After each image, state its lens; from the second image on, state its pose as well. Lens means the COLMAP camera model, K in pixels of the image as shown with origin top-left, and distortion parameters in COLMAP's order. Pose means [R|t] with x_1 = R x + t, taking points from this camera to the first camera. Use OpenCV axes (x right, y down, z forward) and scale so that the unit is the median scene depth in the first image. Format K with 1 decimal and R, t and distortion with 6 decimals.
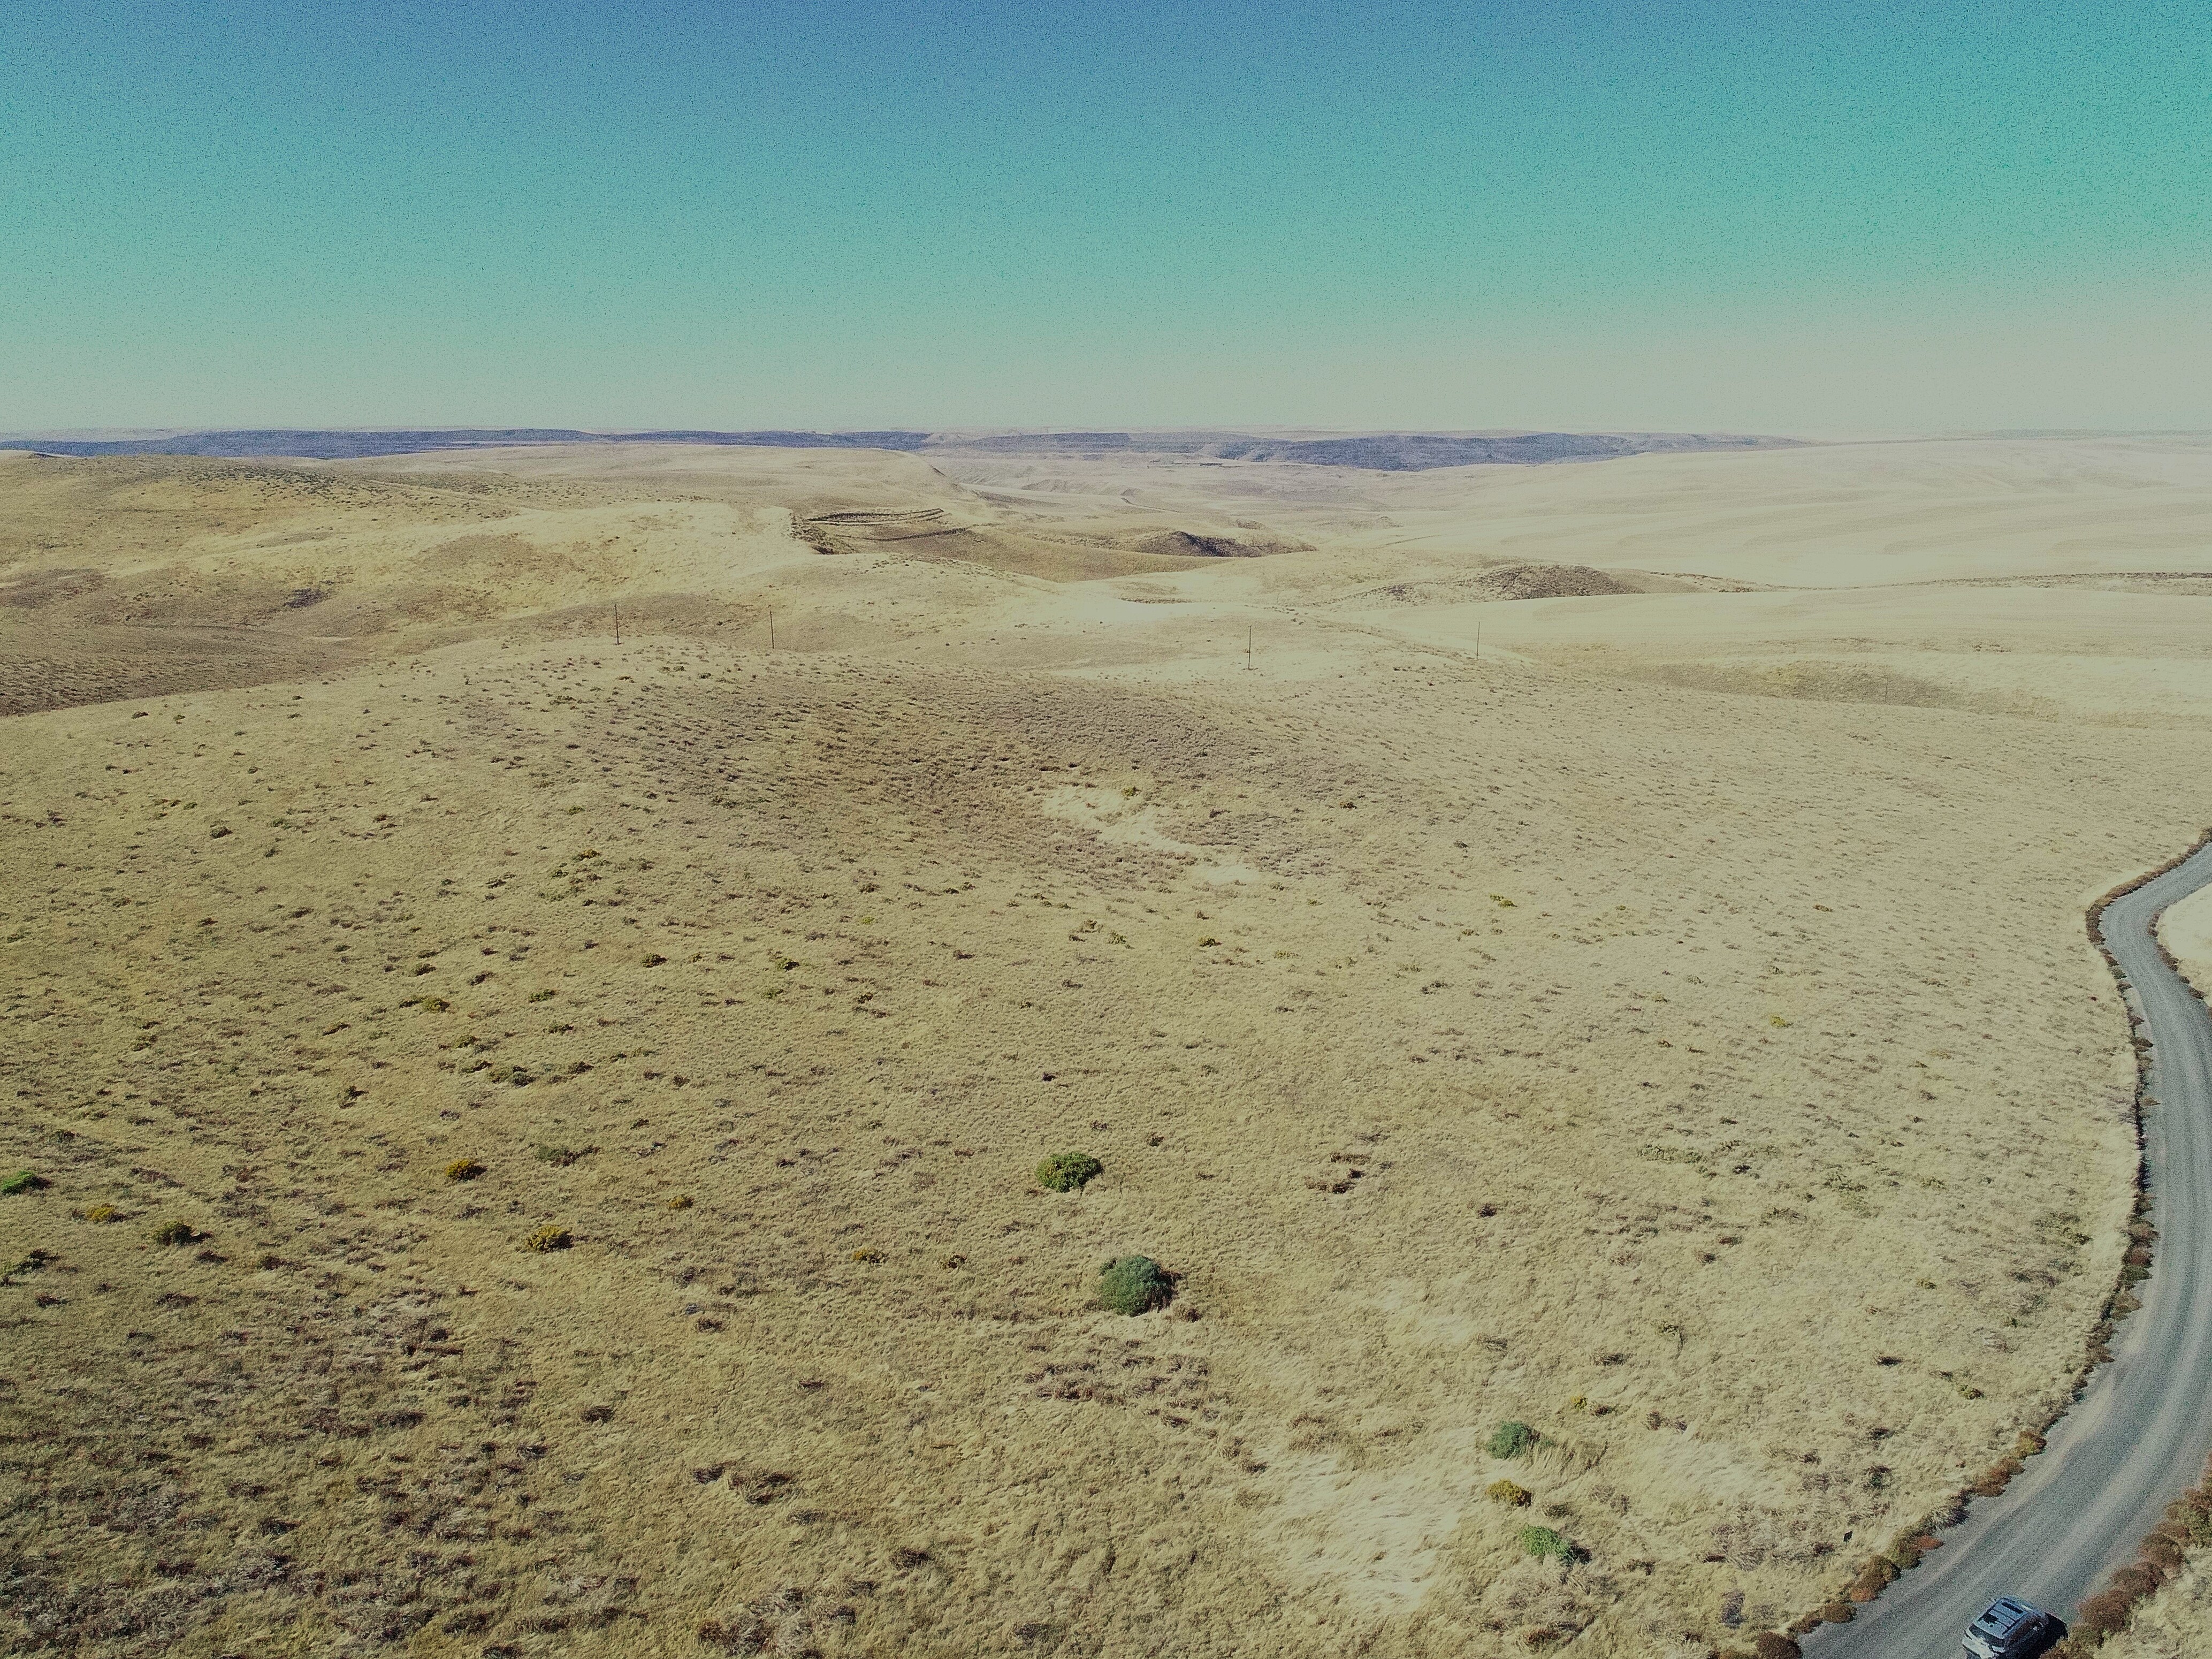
lens RADIAL K [[1674.9, 0, 1109.8], [0, 1674.9, 843.6], [0, 0, 1]] dist [0.000594, 0.001268]
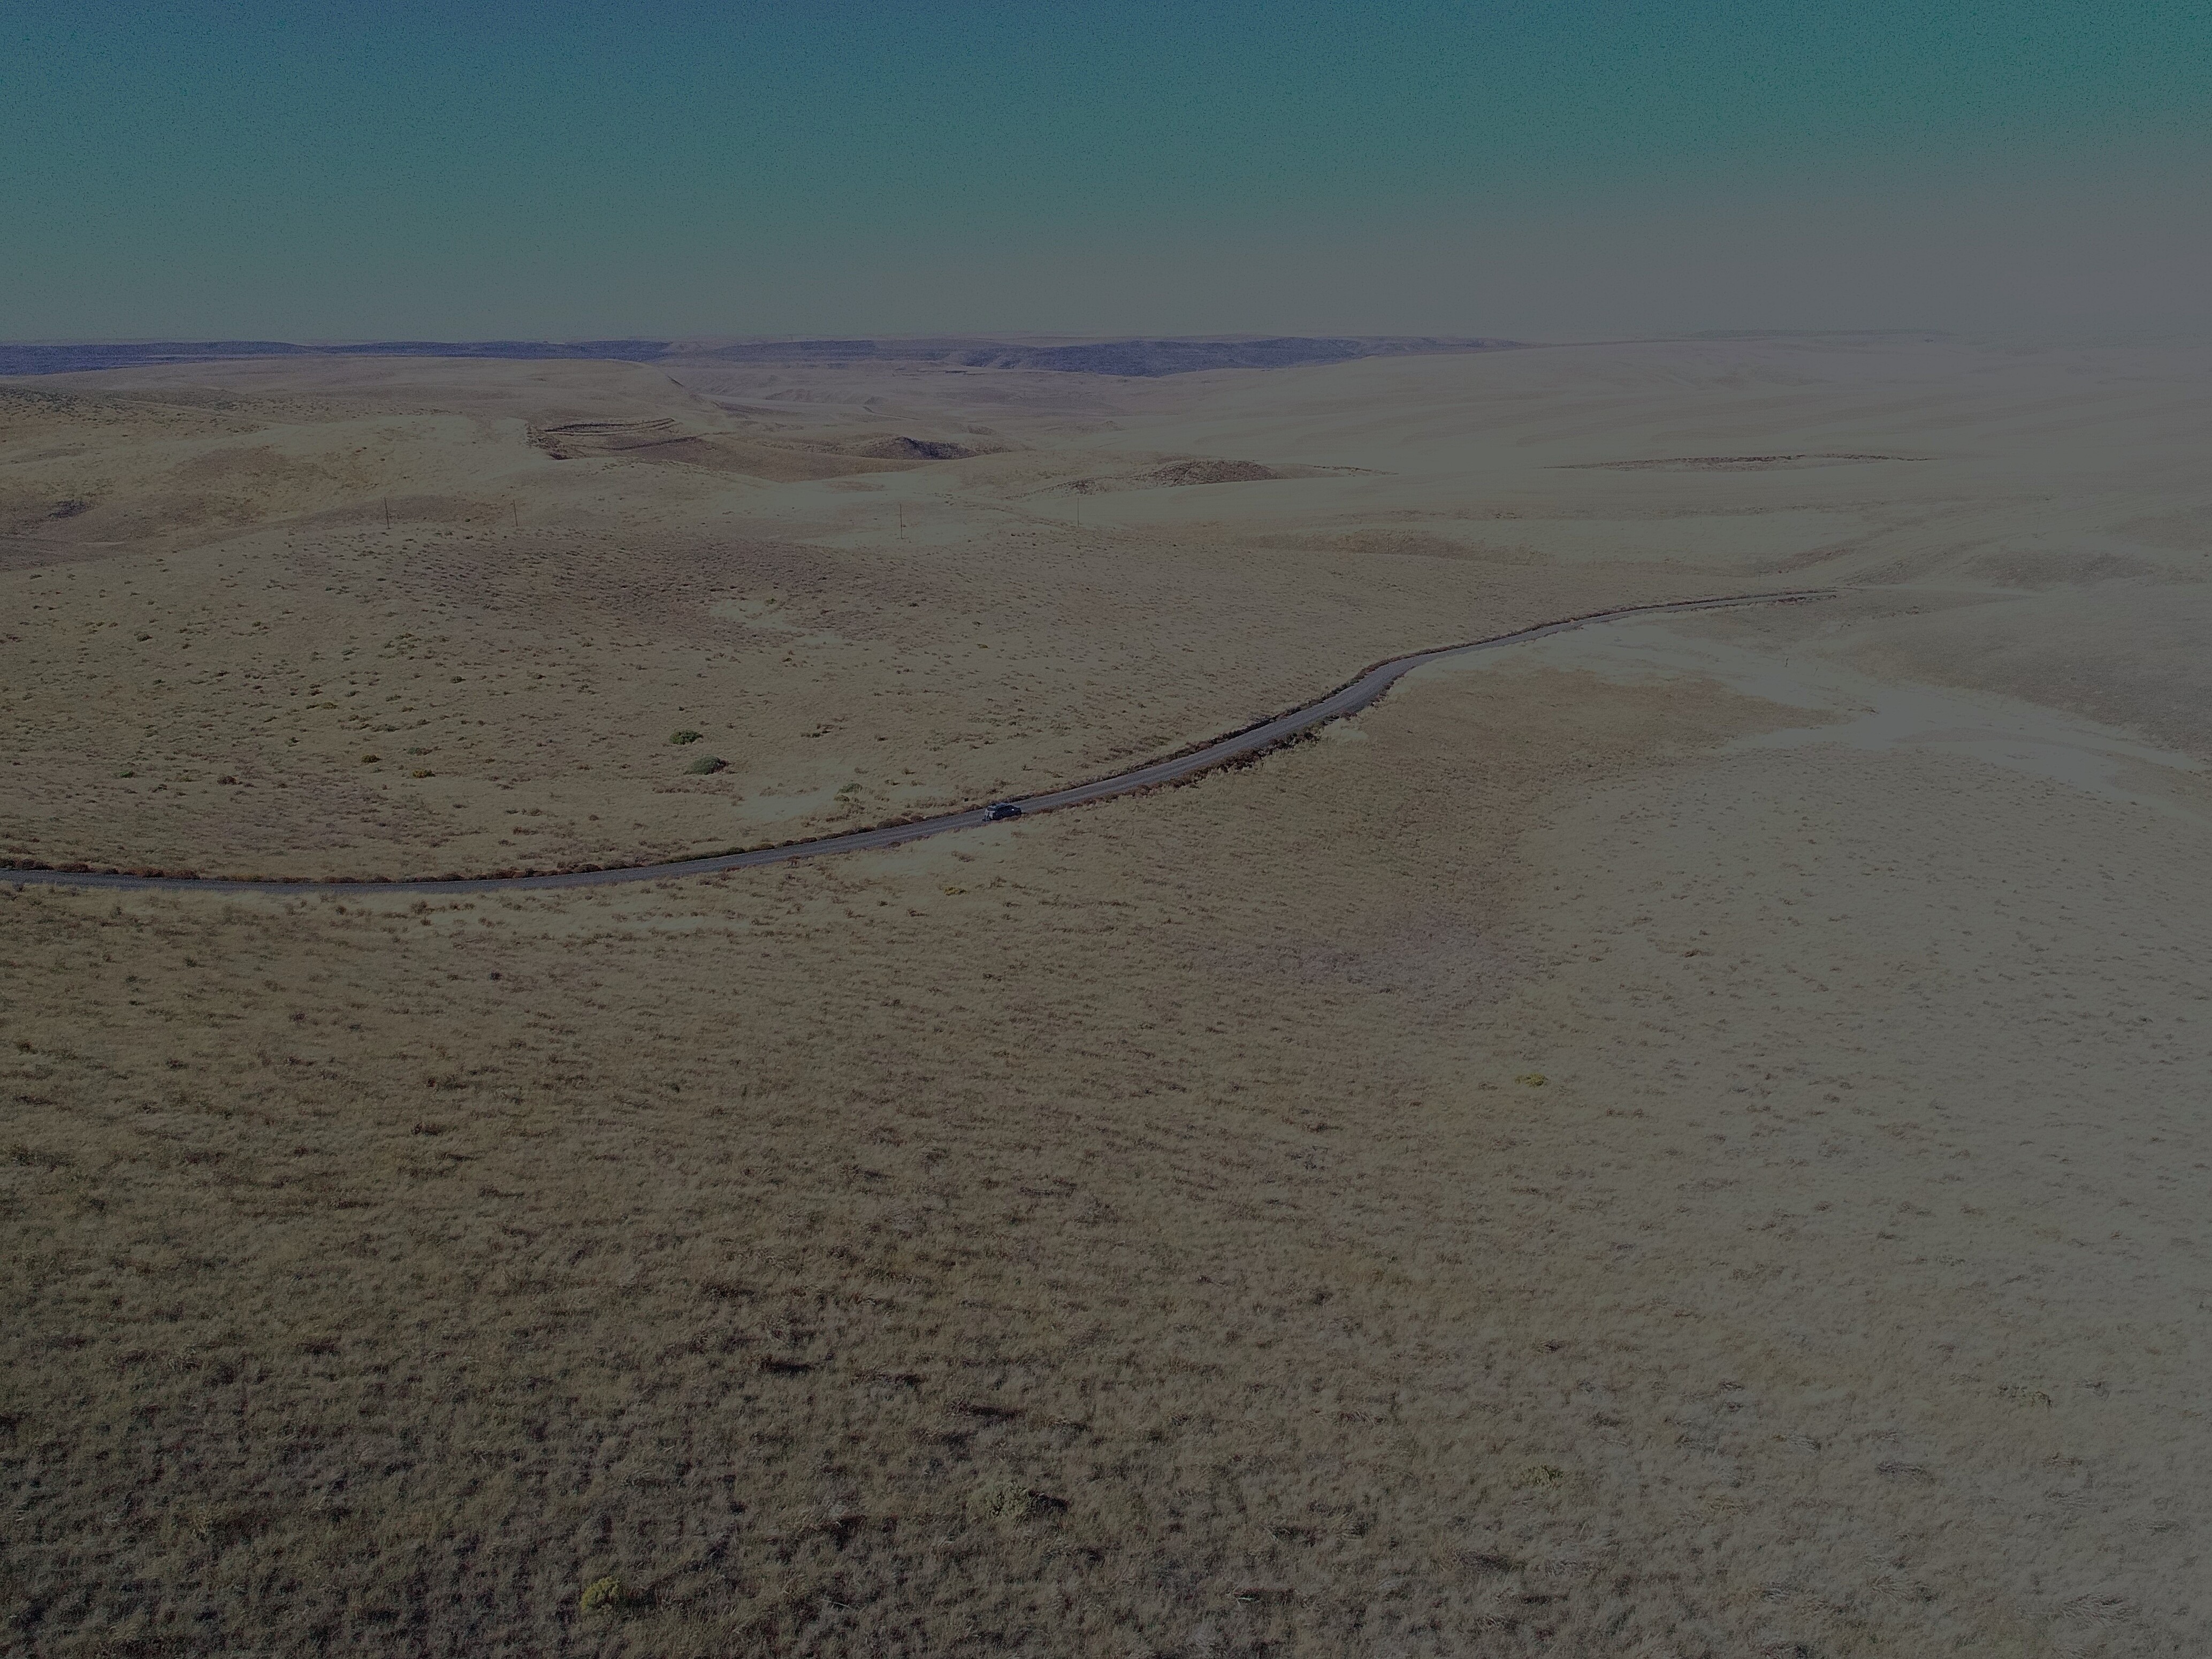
lens RADIAL K [[1674.9, 0, 1109.8], [0, 1674.9, 843.6], [0, 0, 1]] dist [0.000594, 0.001268]
pose [[0.989969, -0.048227, 0.132795, 0.033953], [0.041216, 0.997633, 0.055049, 0.037715], [-0.135136, -0.049023, 0.989614, -0.176619]]
